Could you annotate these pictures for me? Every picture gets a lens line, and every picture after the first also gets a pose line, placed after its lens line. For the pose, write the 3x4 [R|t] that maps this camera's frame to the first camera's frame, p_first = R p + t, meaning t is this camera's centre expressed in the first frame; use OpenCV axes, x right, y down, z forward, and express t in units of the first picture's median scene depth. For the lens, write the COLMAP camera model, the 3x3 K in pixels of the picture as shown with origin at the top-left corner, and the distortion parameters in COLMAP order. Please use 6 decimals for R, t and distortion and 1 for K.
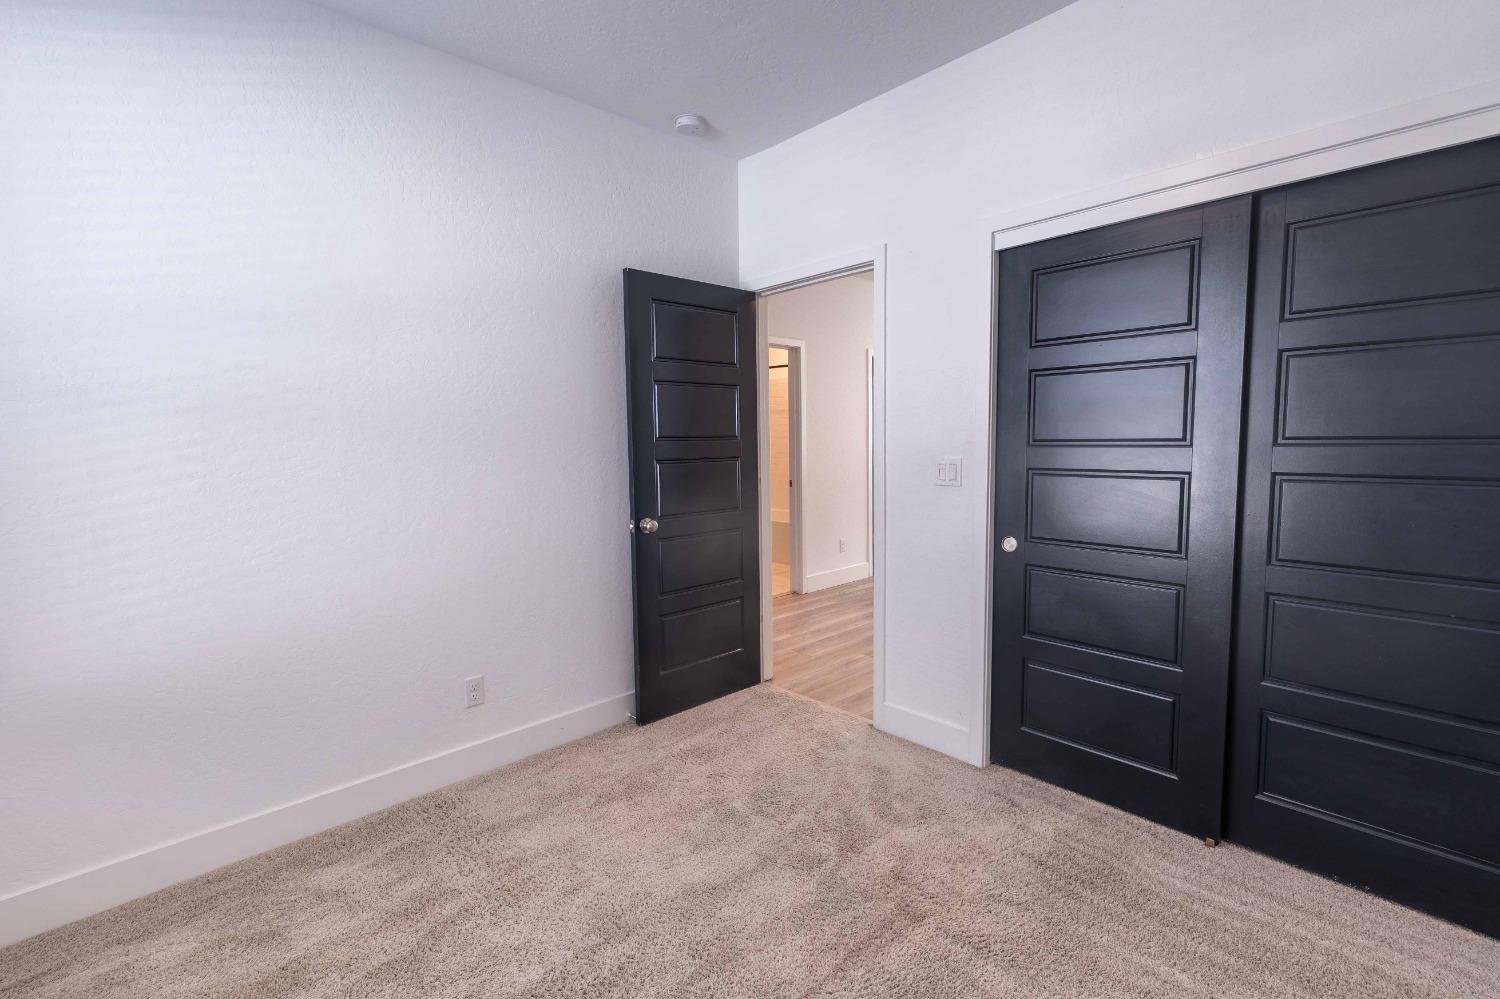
lens RADIAL K [[638.9, 0, 761.7], [0, 638.9, 491.9], [0, 0, 1]] dist [0.000269, -0.000260]
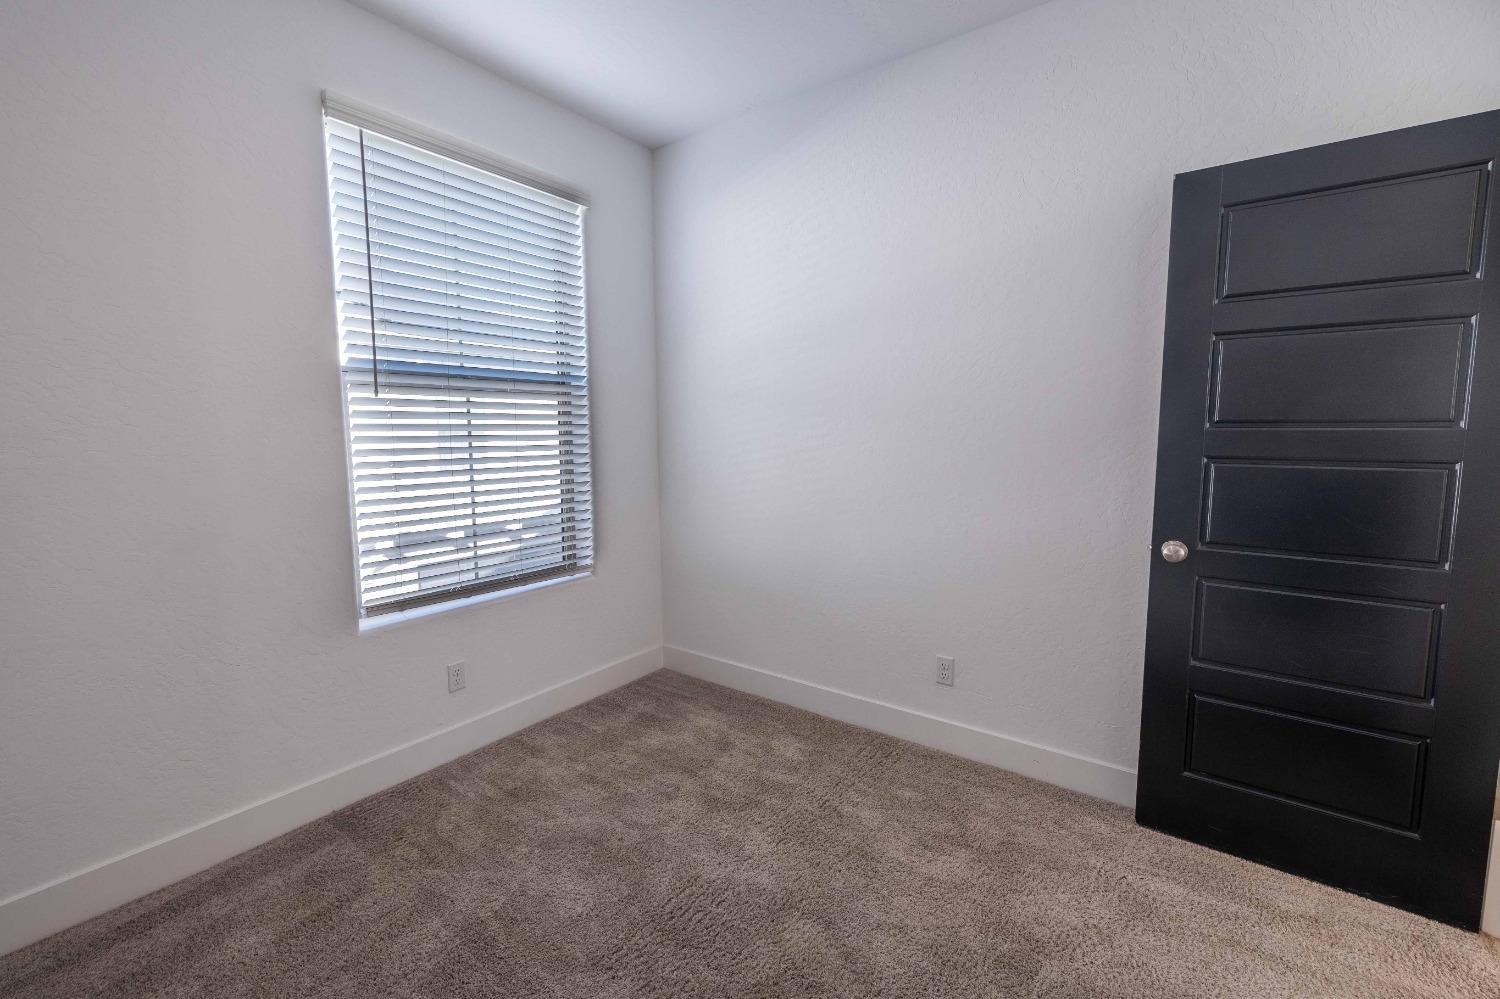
lens RADIAL K [[638.9, 0, 761.7], [0, 638.9, 491.9], [0, 0, 1]] dist [0.000269, -0.000260]
pose [[0.186225, 0.111137, -0.976201, 0.392769], [-0.082897, 0.991816, 0.097101, -0.039154], [0.979004, 0.062841, 0.193914, 0.425790]]
